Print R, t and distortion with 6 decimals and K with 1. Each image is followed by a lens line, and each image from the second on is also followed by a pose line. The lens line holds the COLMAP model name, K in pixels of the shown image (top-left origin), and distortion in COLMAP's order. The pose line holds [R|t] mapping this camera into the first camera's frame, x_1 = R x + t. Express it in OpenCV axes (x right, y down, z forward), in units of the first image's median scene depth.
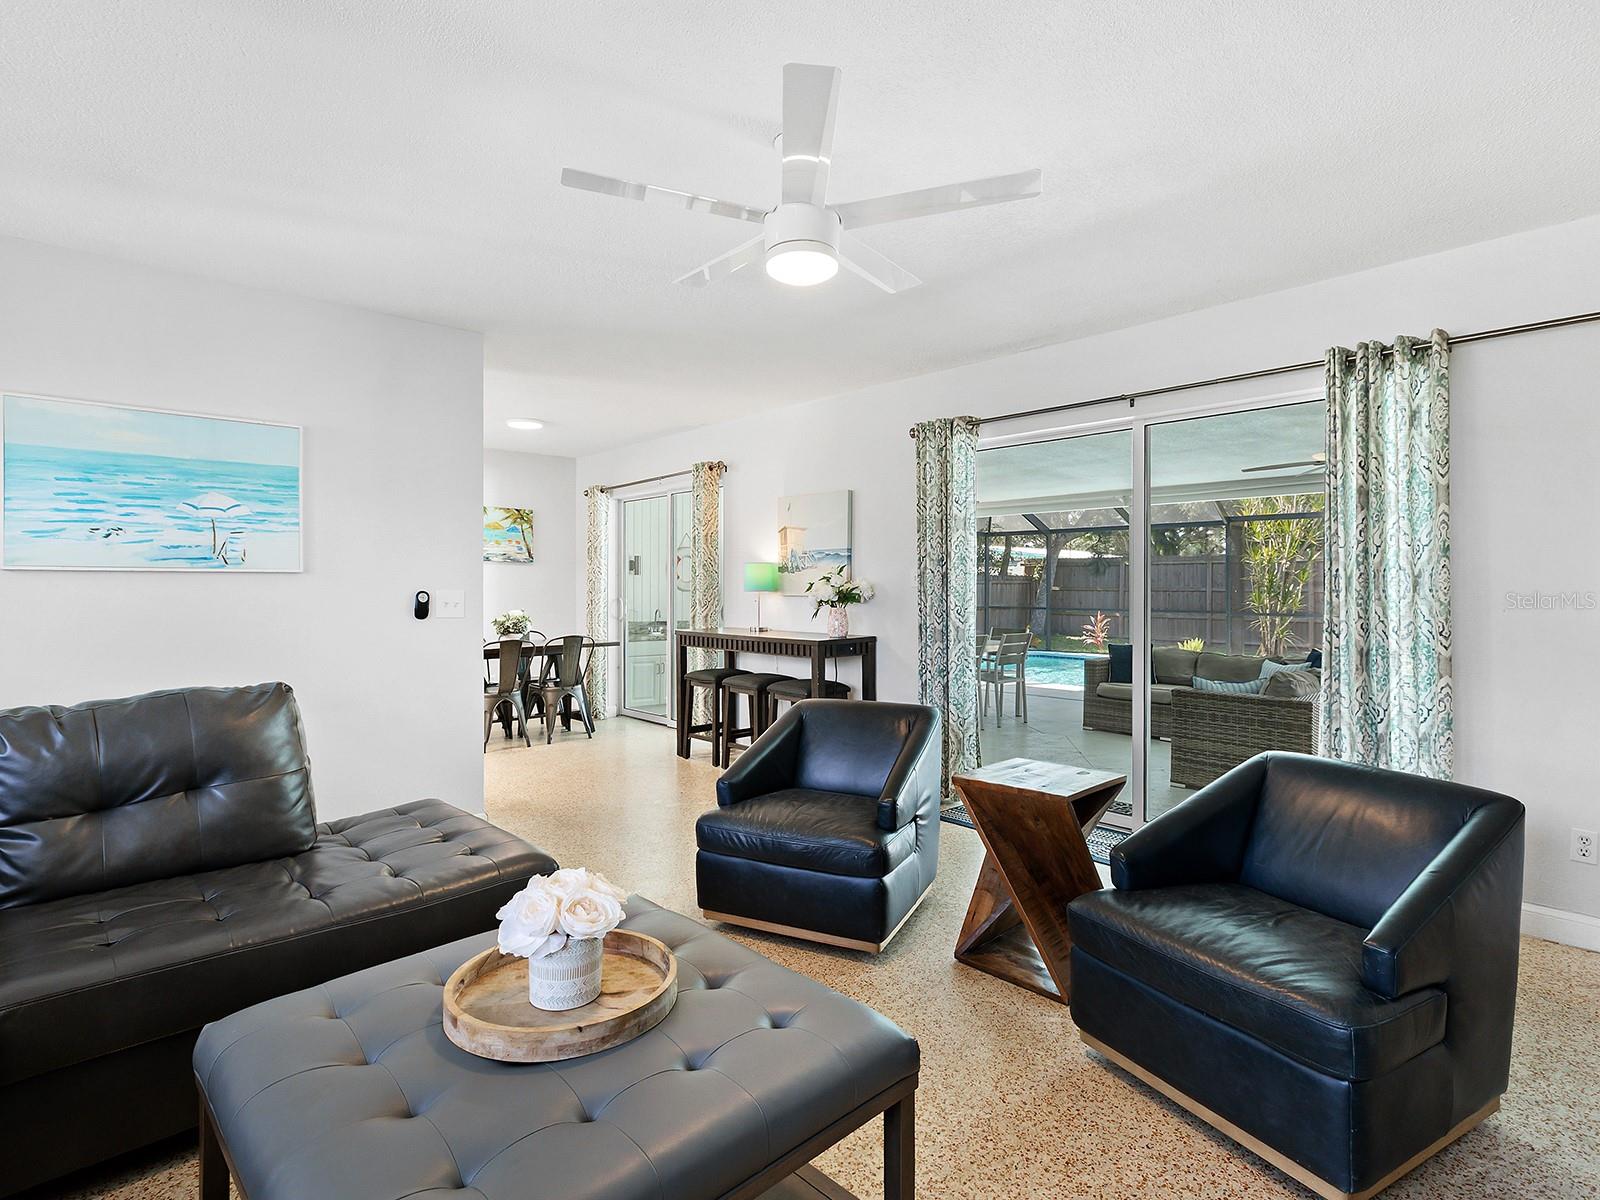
lens RADIAL K [[819.1, 0, 806.5], [0, 819.1, 598.6], [0, 0, 1]] dist [-0.002736, -0.000793]
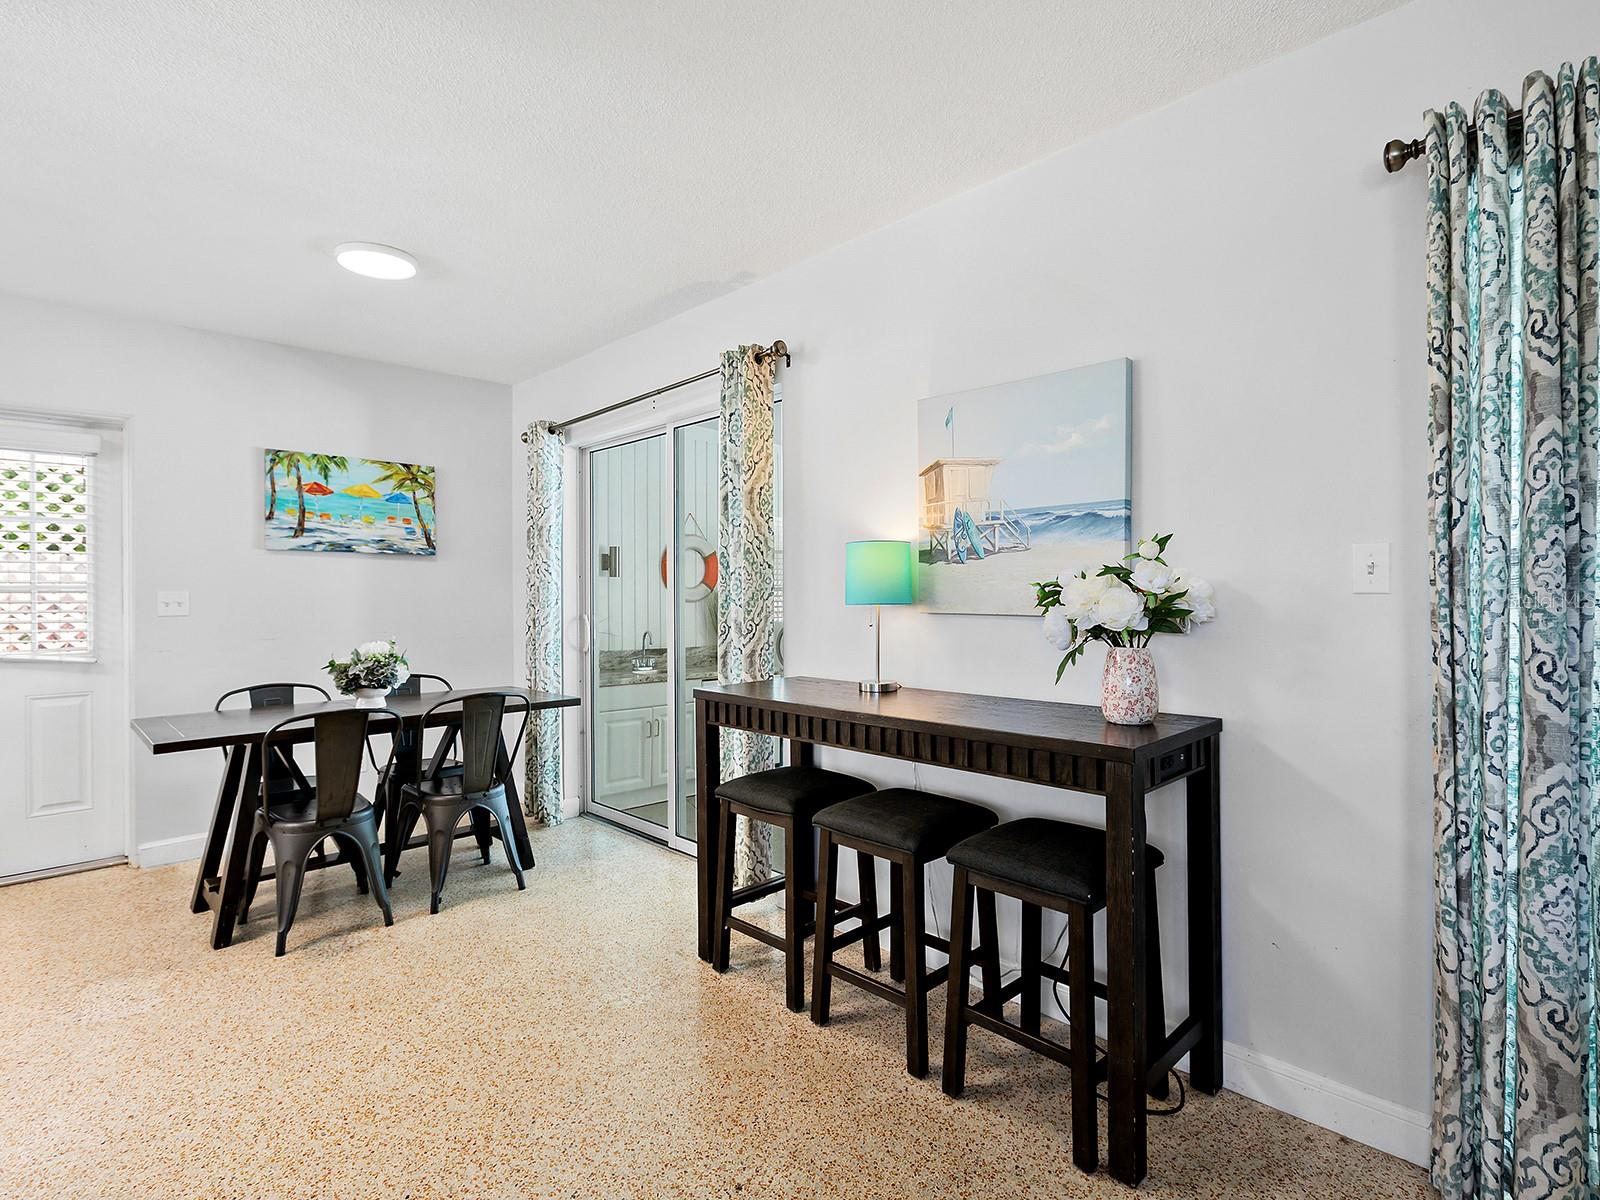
lens RADIAL K [[800.3, 0, 822.5], [0, 800.3, 603.2], [0, 0, 1]] dist [0.000137, -0.000403]
pose [[0.998937, -0.005283, 0.045791, -0.092165], [0.005480, 0.999976, -0.004191, -0.006499], [-0.045768, 0.004438, 0.998942, 0.465680]]
